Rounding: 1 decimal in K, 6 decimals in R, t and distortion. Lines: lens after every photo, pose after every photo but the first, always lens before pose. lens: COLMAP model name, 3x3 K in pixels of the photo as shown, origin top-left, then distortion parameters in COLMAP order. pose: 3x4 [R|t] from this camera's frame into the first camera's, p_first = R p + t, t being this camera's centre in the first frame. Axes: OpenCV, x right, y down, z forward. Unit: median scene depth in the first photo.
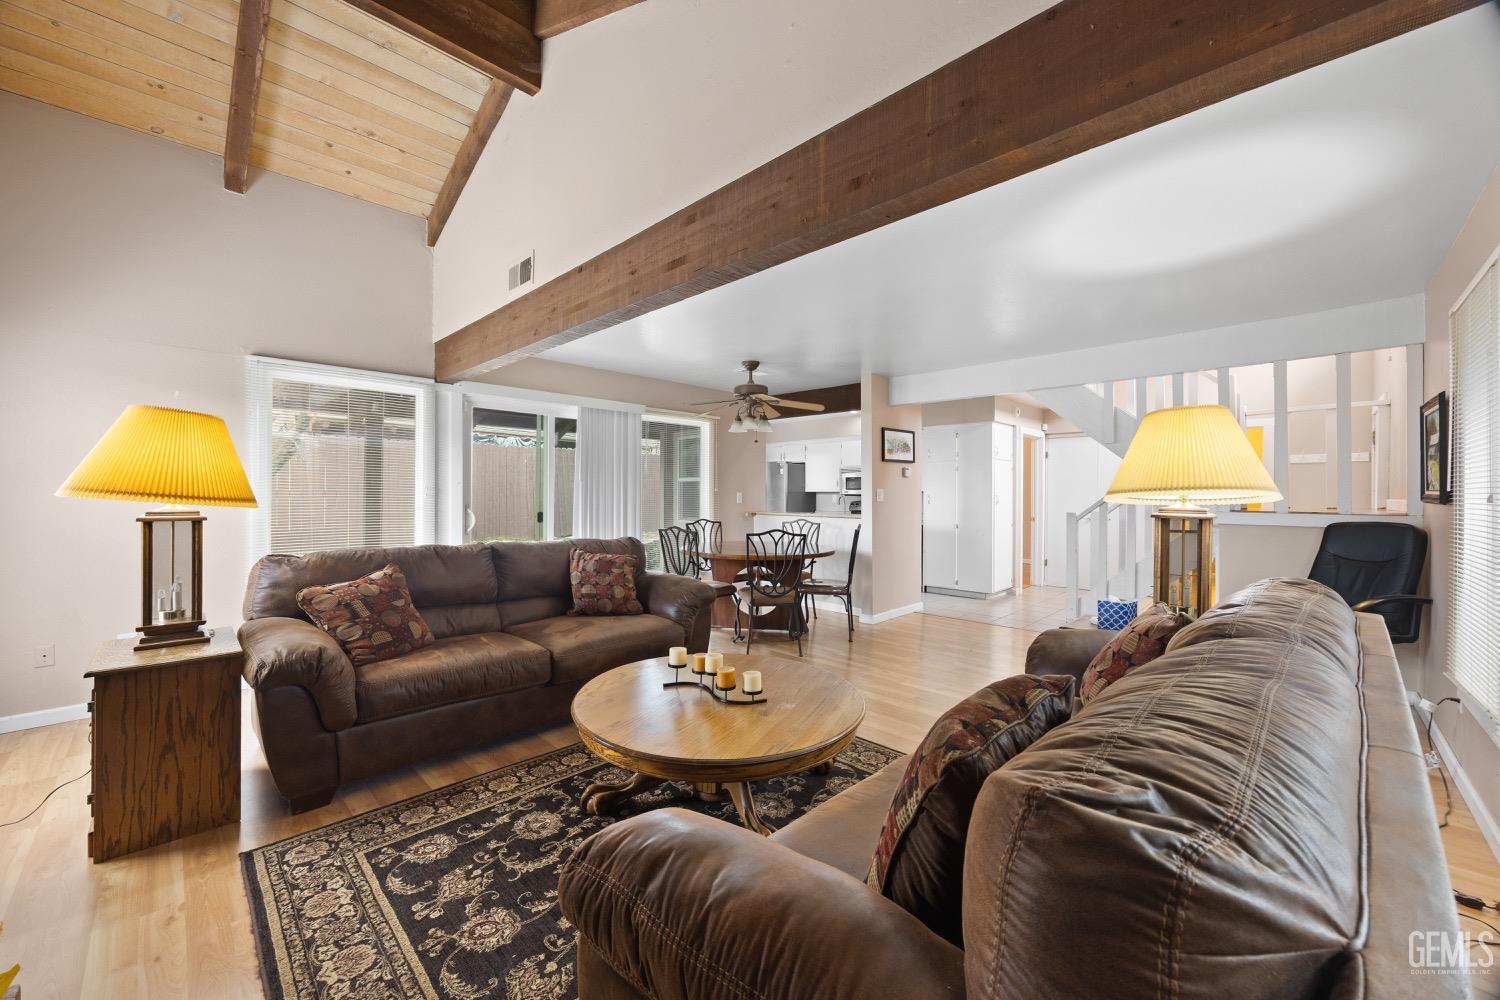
lens RADIAL K [[565.7, 0, 740.7], [0, 565.7, 499.4], [0, 0, 1]] dist [-0.003151, -0.000278]
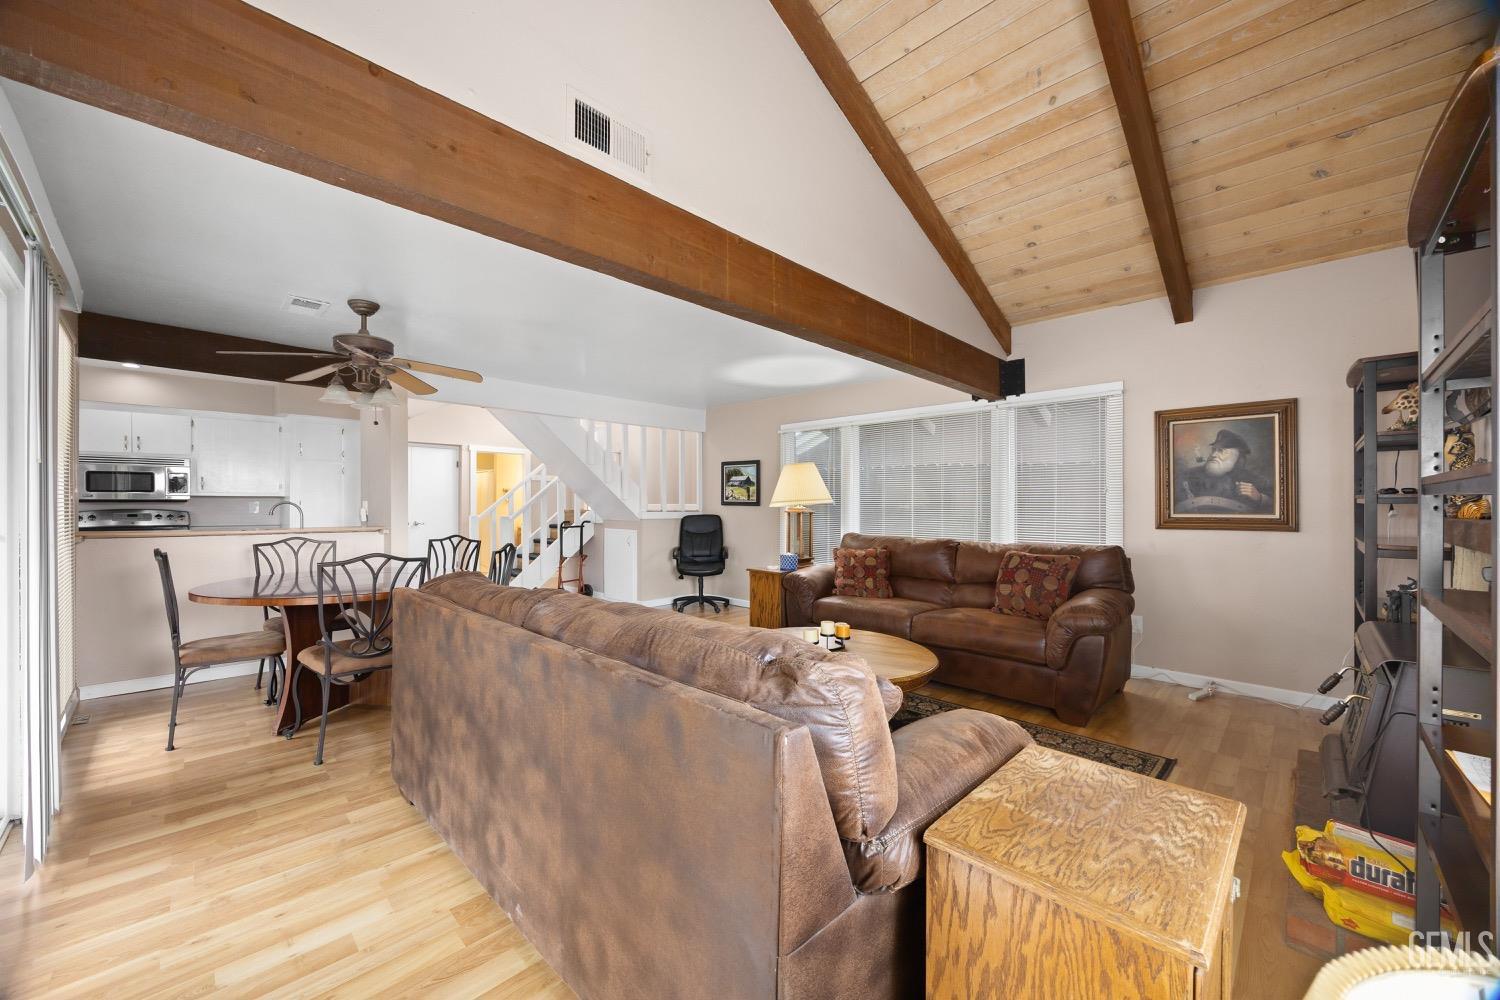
lens RADIAL K [[565.7, 0, 740.7], [0, 565.7, 499.4], [0, 0, 1]] dist [-0.003151, -0.000278]
pose [[-0.002154, 0.003130, 0.999993, -0.680319], [0.016930, 0.999852, -0.003093, -0.004062], [-0.999854, 0.016924, -0.002207, 0.601203]]
